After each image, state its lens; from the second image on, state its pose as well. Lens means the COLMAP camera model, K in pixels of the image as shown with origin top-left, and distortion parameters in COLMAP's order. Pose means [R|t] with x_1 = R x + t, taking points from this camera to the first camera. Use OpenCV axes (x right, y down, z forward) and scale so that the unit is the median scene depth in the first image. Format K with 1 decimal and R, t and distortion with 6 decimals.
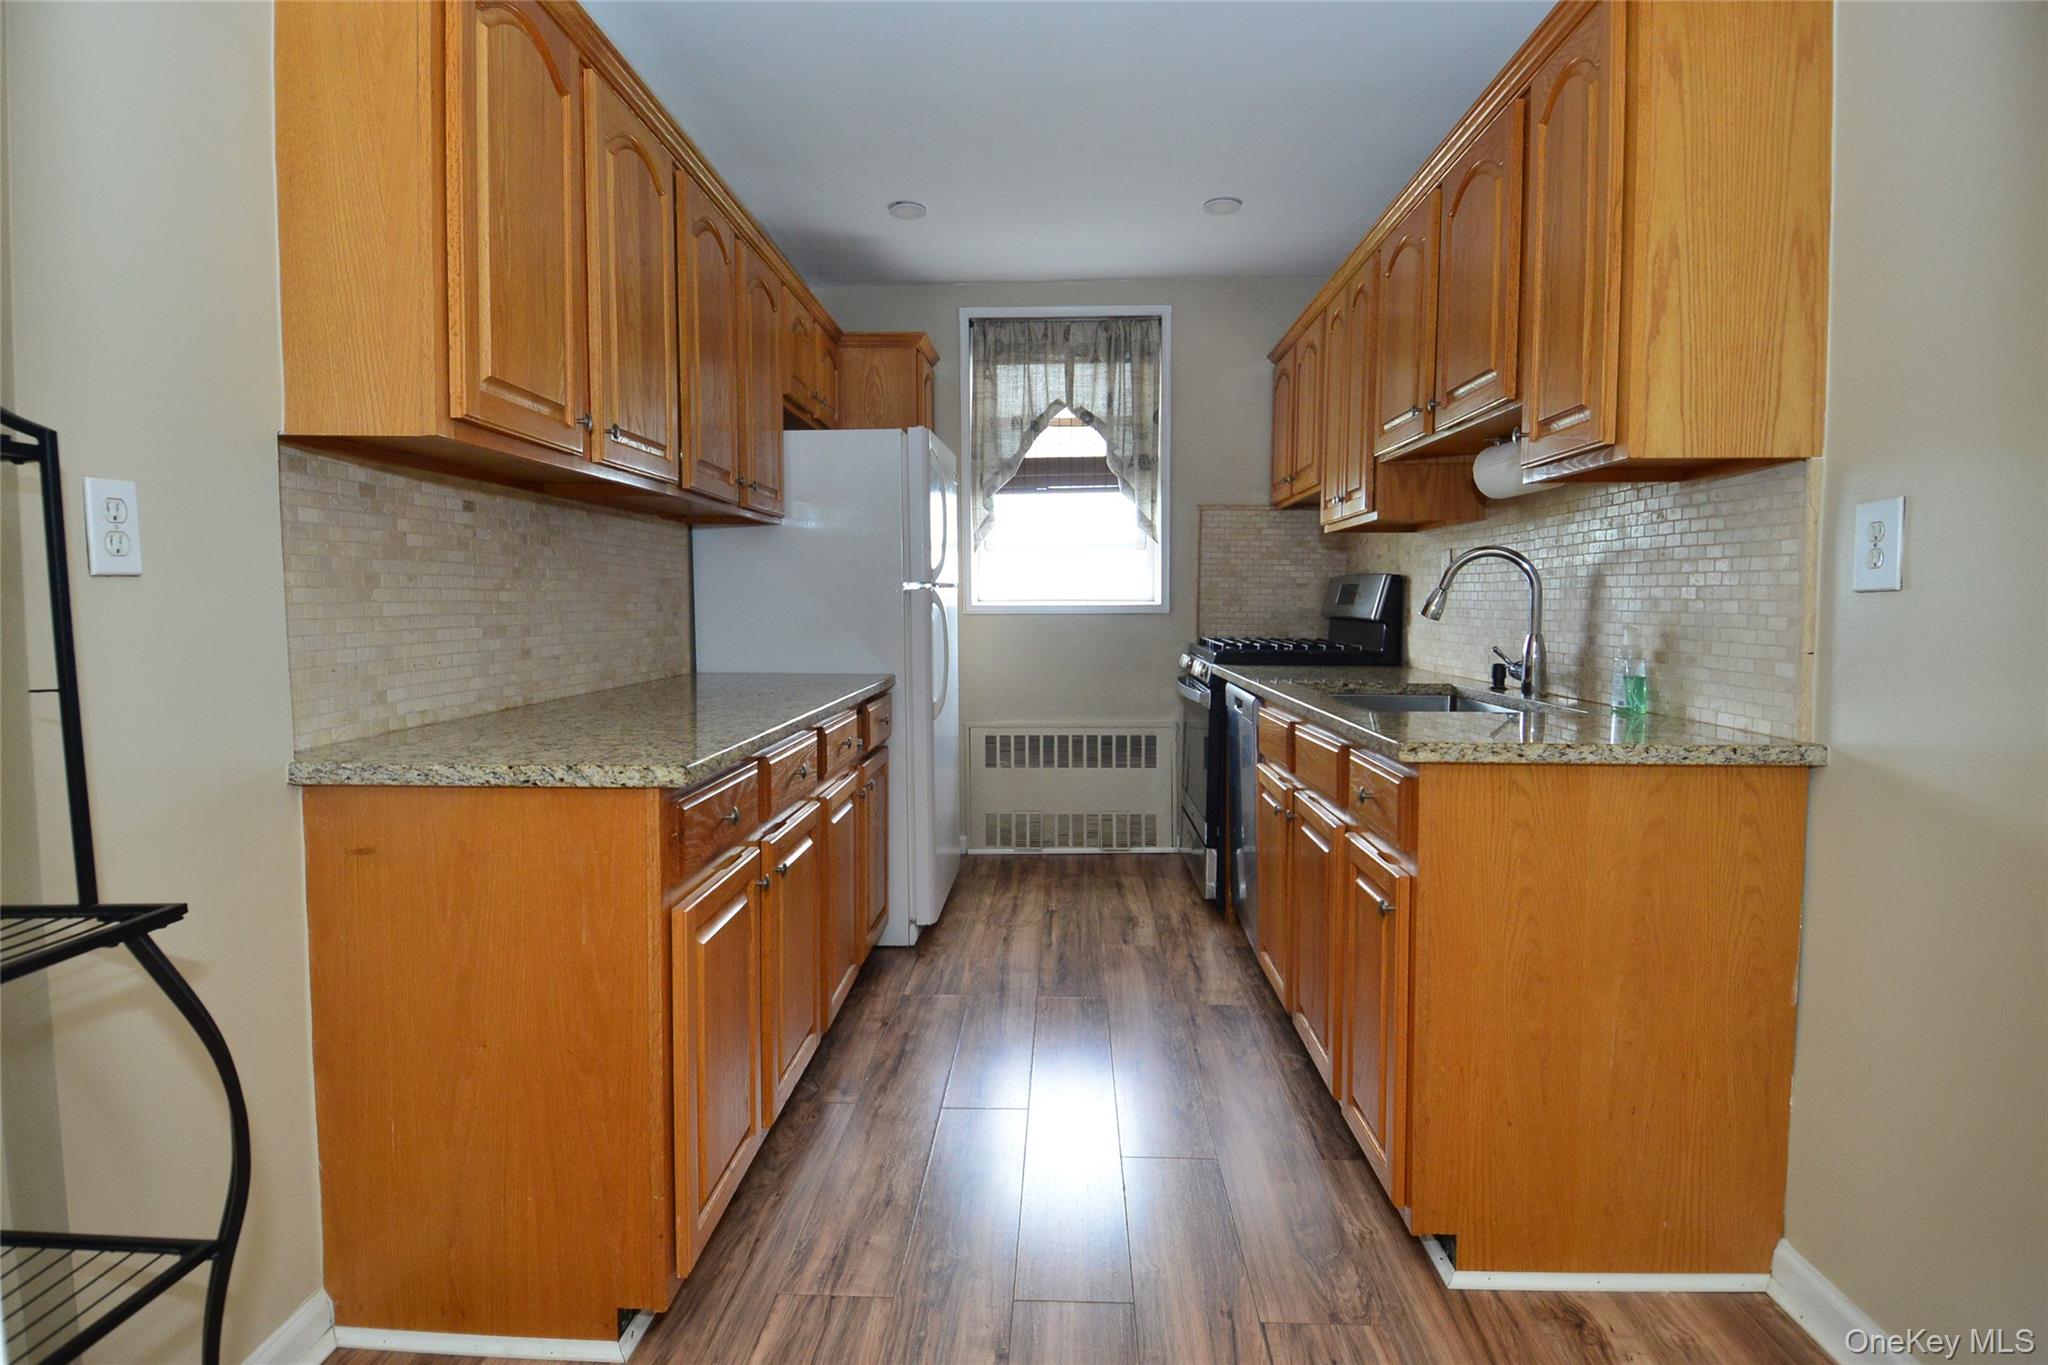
lens RADIAL K [[1056.6, 0, 1025.9], [0, 1056.6, 667.3], [0, 0, 1]] dist [0.053939, -0.058942]
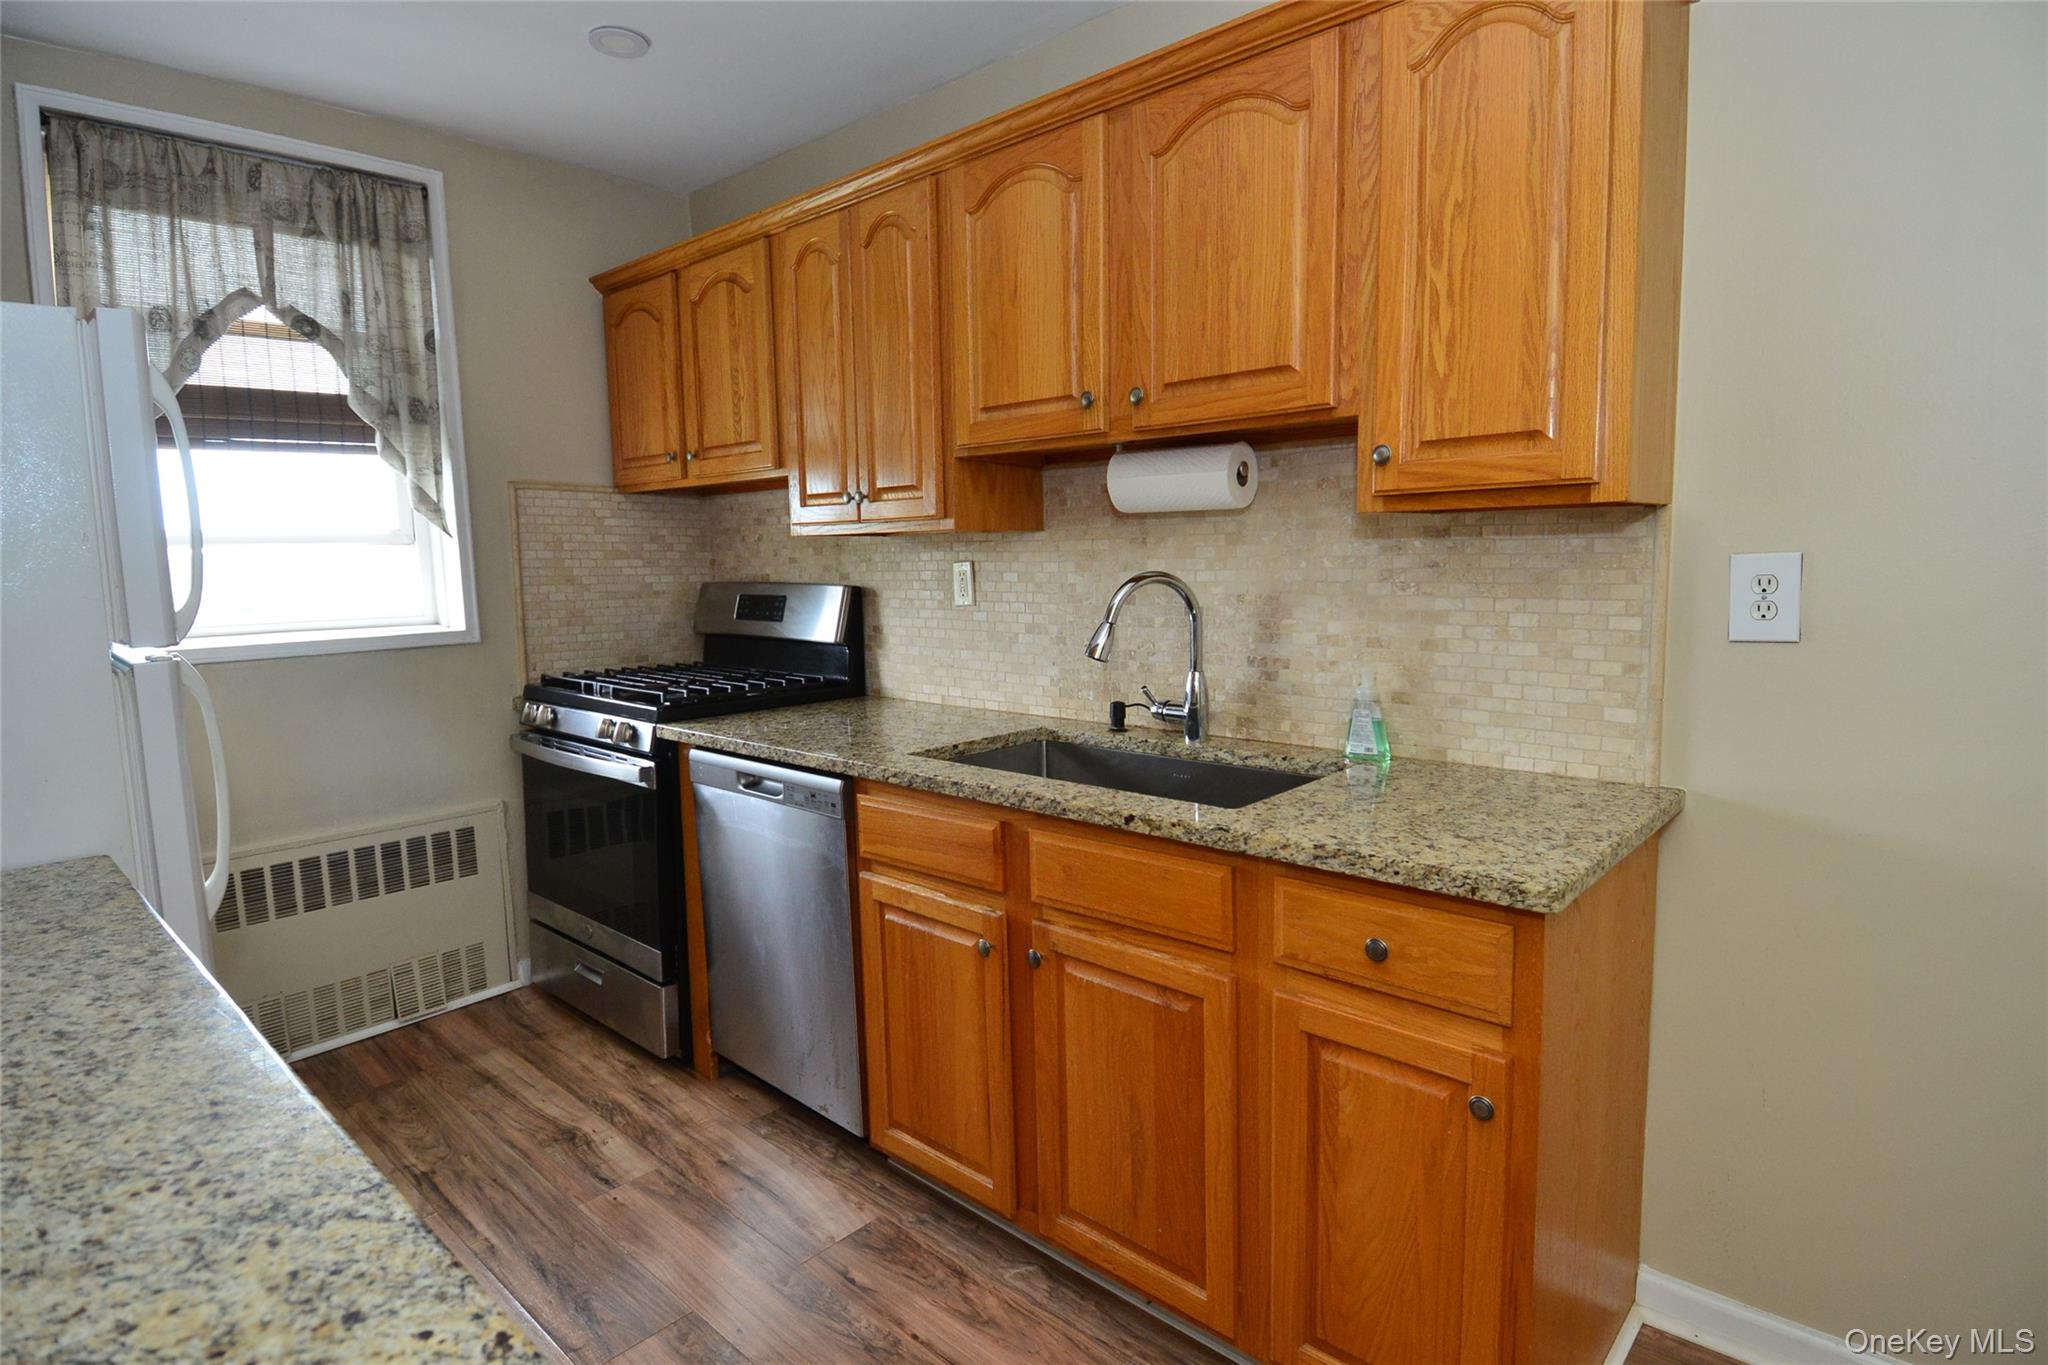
lens RADIAL K [[1056.6, 0, 1025.9], [0, 1056.6, 667.3], [0, 0, 1]] dist [0.053939, -0.058942]
pose [[0.645578, -0.094981, 0.757765, -0.191581], [0.068443, 0.995439, 0.066461, -0.070440], [-0.760621, 0.008958, 0.649134, 0.373819]]
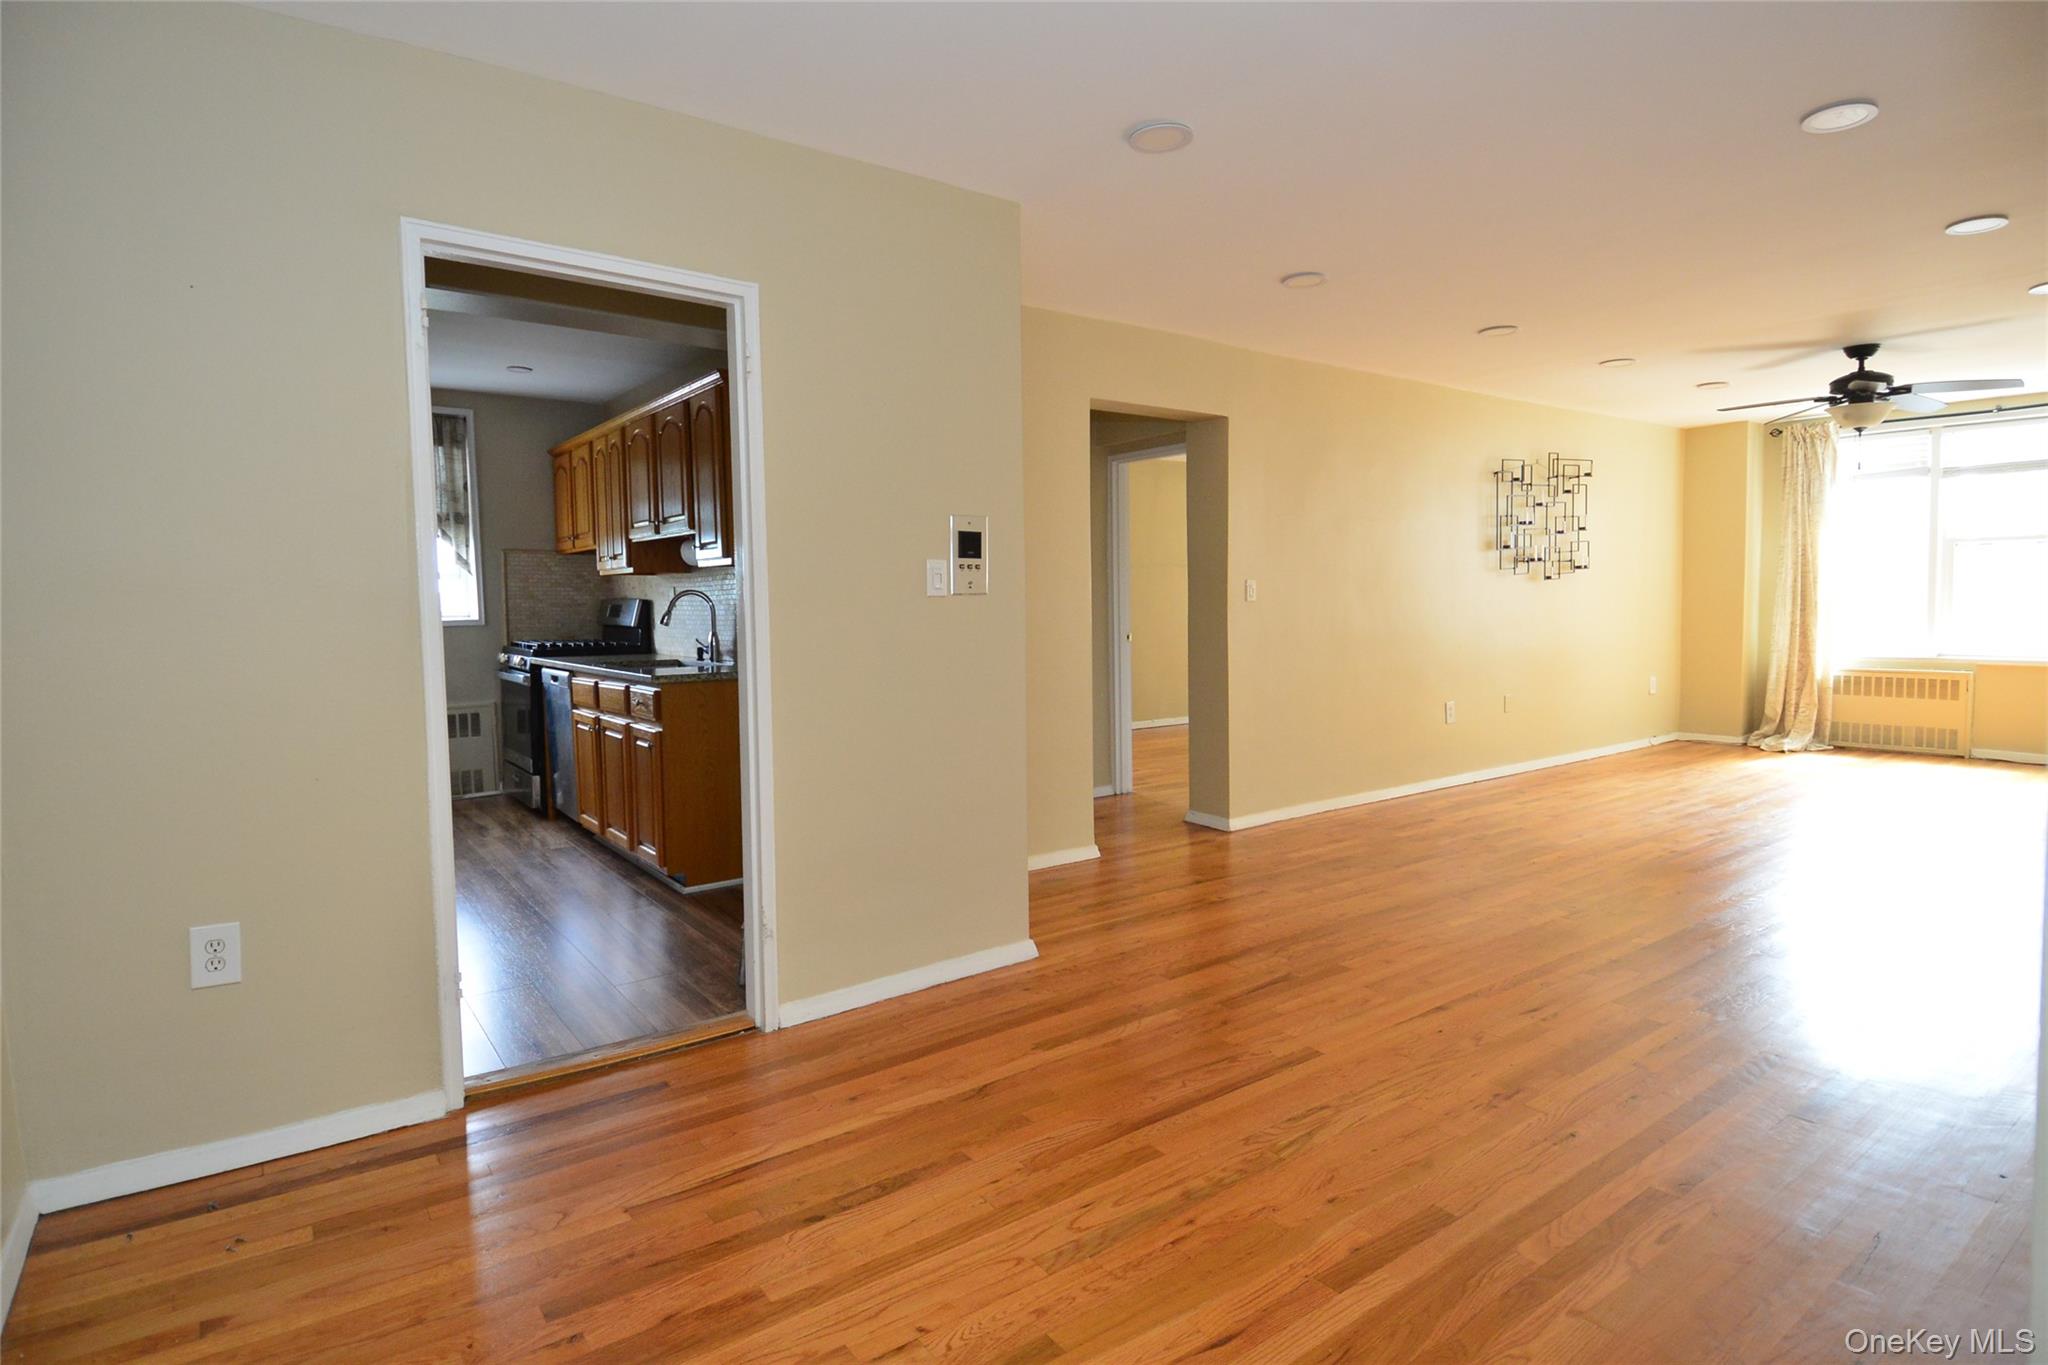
lens RADIAL K [[1056.6, 0, 1025.9], [0, 1056.6, 667.3], [0, 0, 1]] dist [0.053939, -0.058942]
pose [[0.777416, -0.052046, 0.626829, -0.247284], [0.053965, 0.998415, 0.015968, 0.026513], [-0.626667, 0.021413, 0.778993, -0.698584]]
